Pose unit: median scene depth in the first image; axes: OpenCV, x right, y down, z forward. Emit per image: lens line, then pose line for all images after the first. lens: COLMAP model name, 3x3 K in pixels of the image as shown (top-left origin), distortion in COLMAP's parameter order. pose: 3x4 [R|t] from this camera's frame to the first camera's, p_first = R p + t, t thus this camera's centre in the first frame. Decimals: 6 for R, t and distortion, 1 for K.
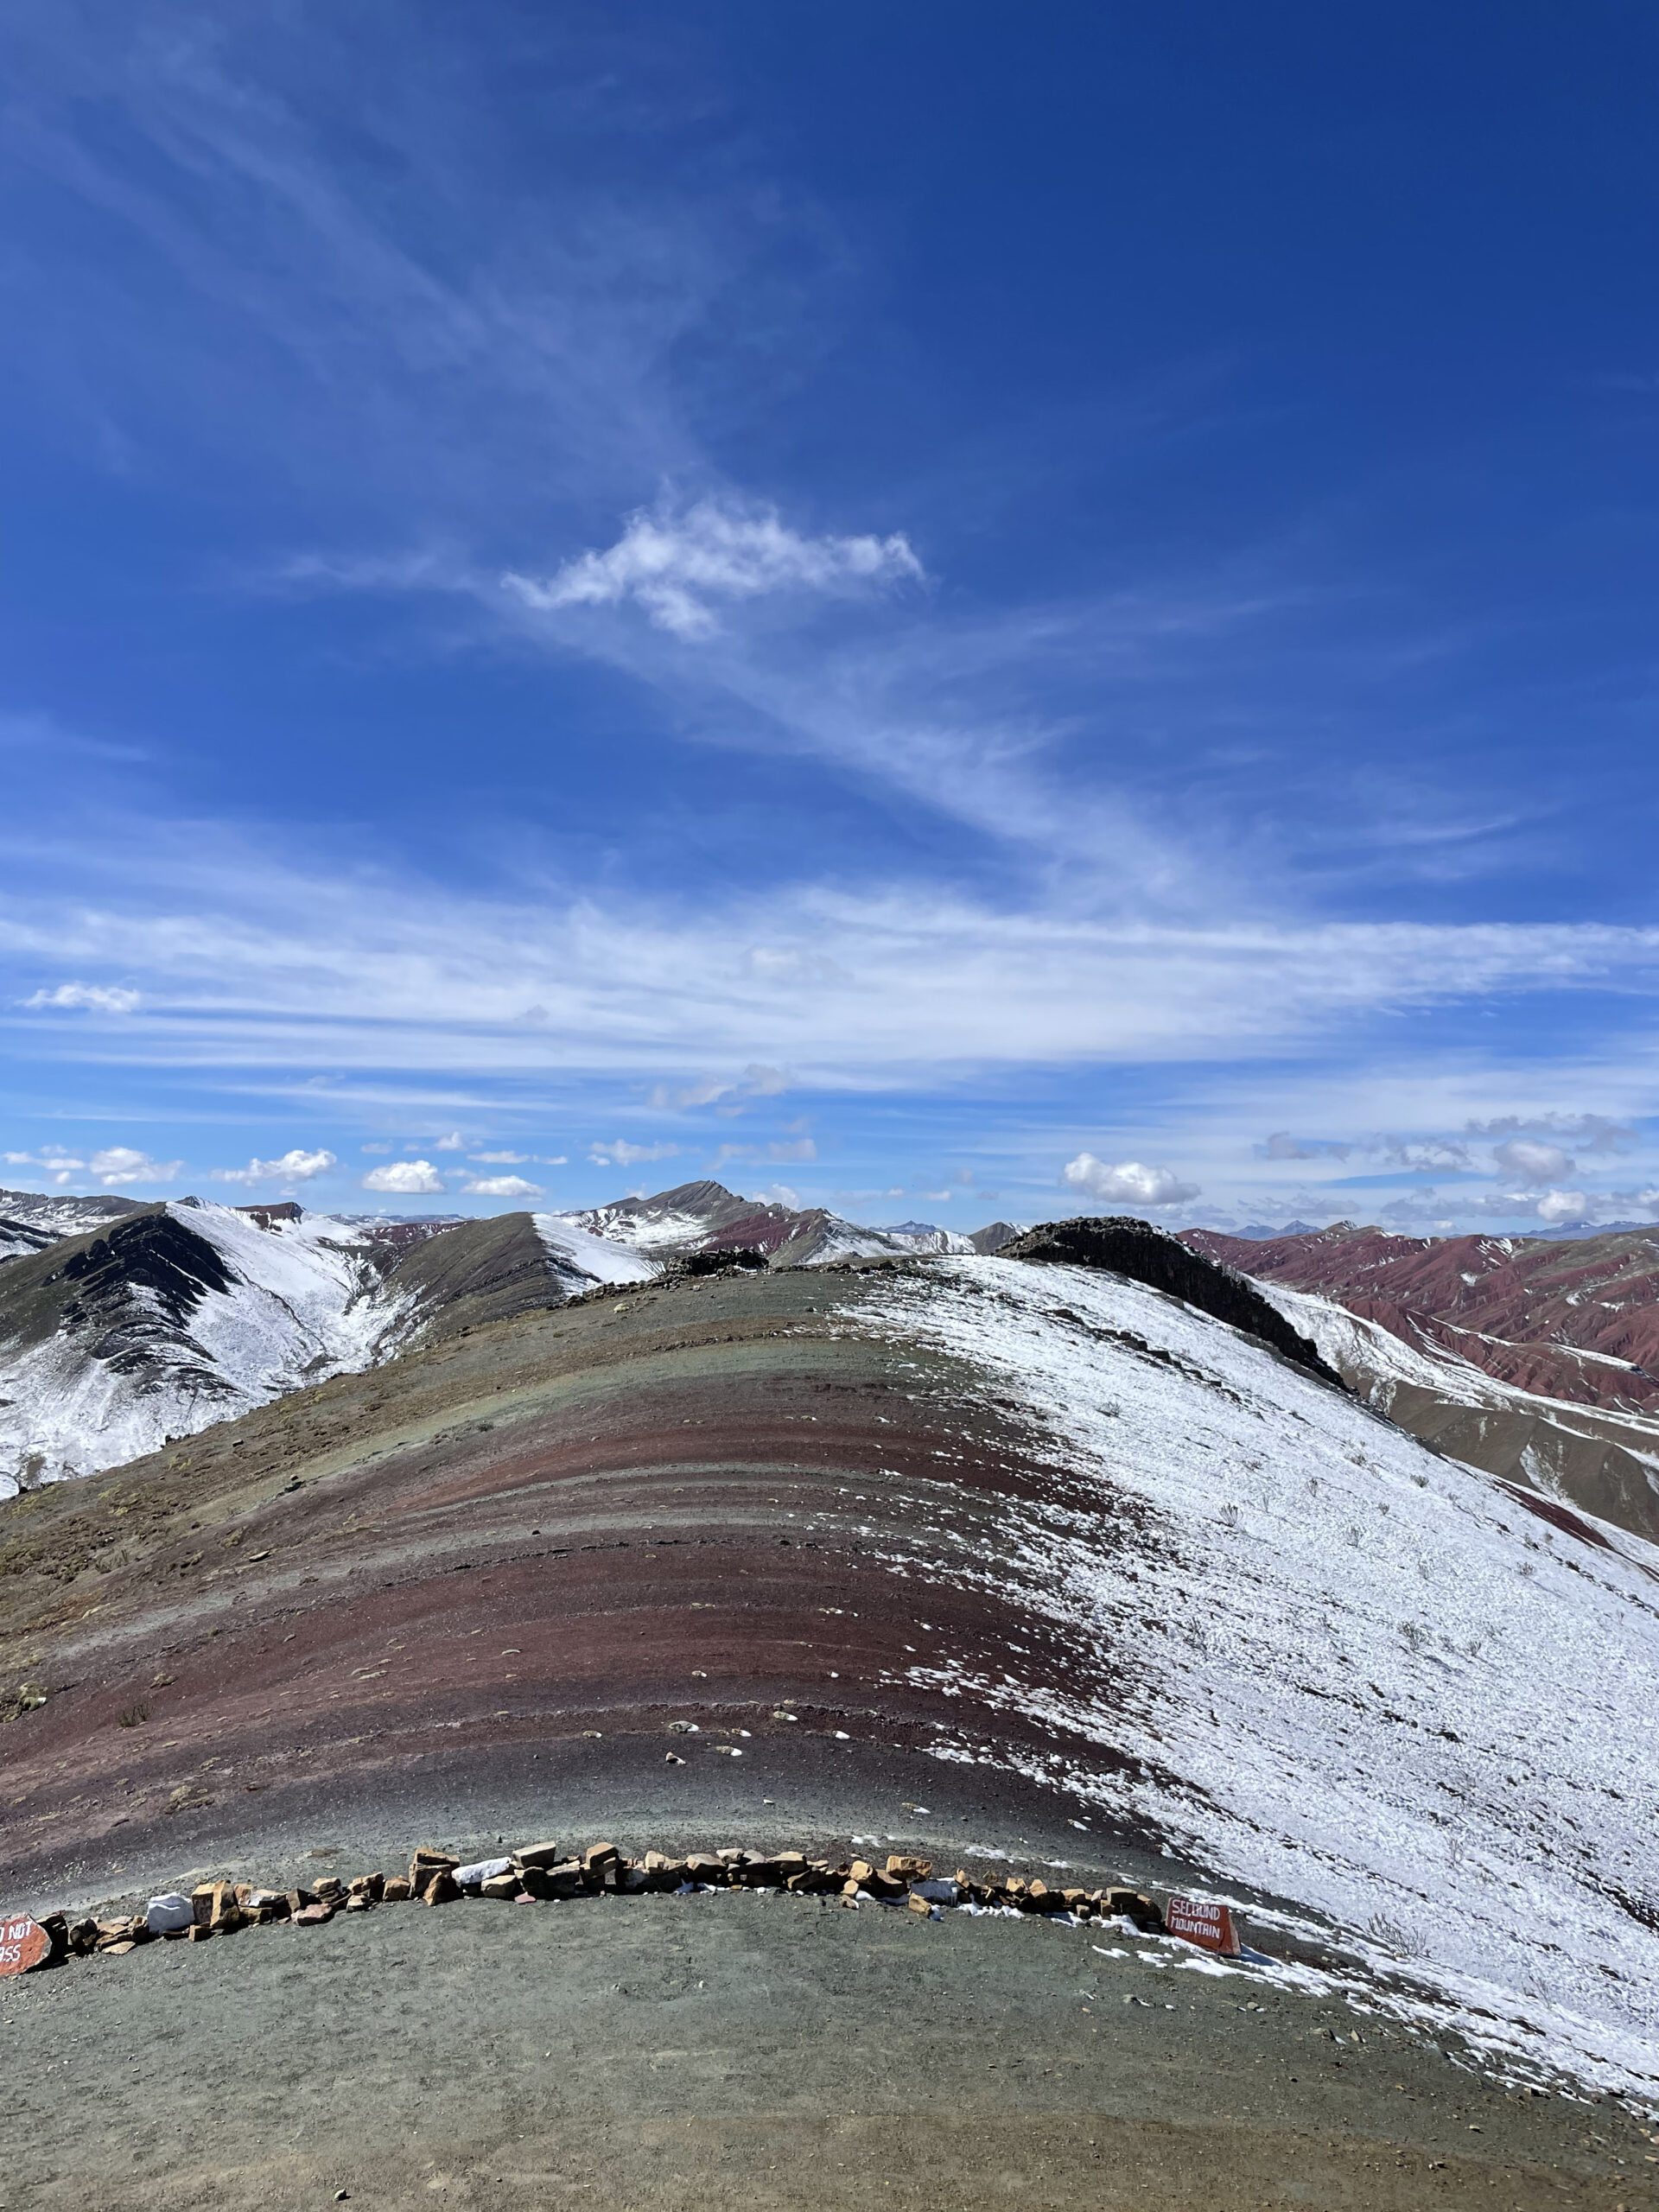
lens RADIAL K [[1653.0, 0, 848.8], [0, 1653.0, 1073.5], [0, 0, 1]] dist [0.075681, -0.095297]
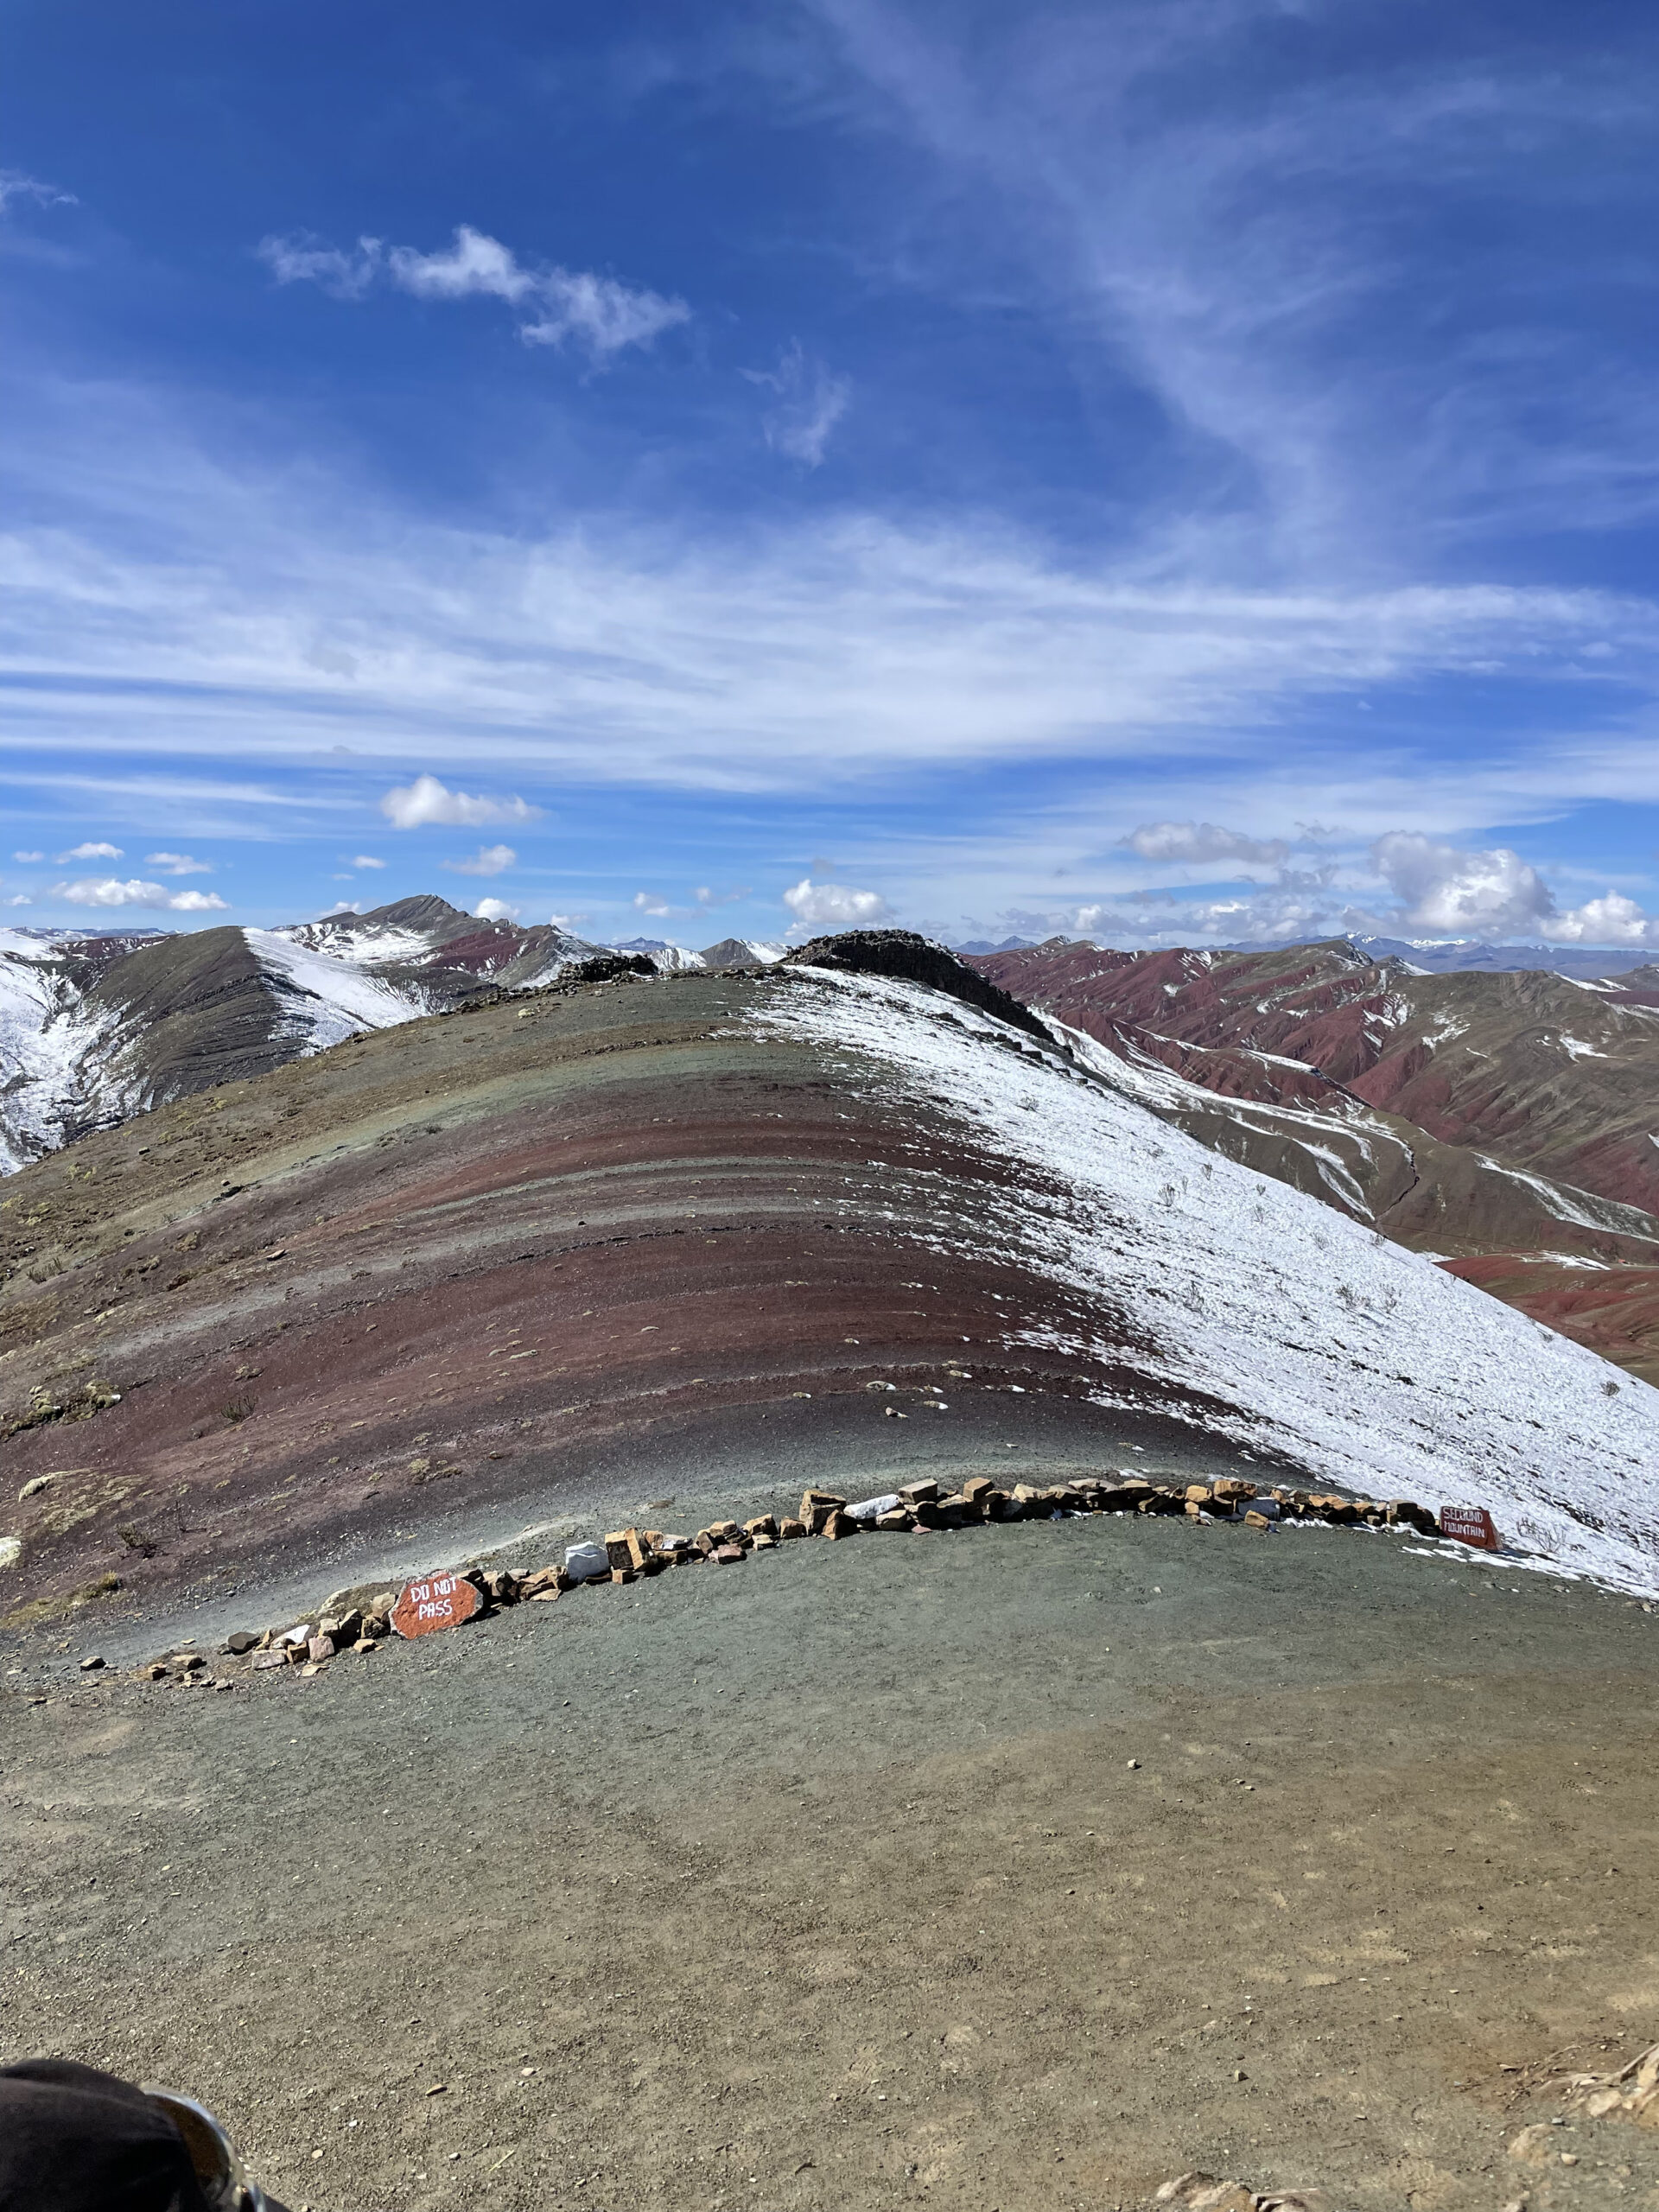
lens RADIAL K [[1653.0, 0, 818.6], [0, 1653.0, 1045.2], [0, 0, 1]] dist [0.075681, -0.095297]
pose [[0.989137, -0.009956, 0.146662, -0.137011], [-0.012665, 0.988222, 0.152499, 0.009542], [-0.146453, -0.152700, 0.977361, 0.008440]]
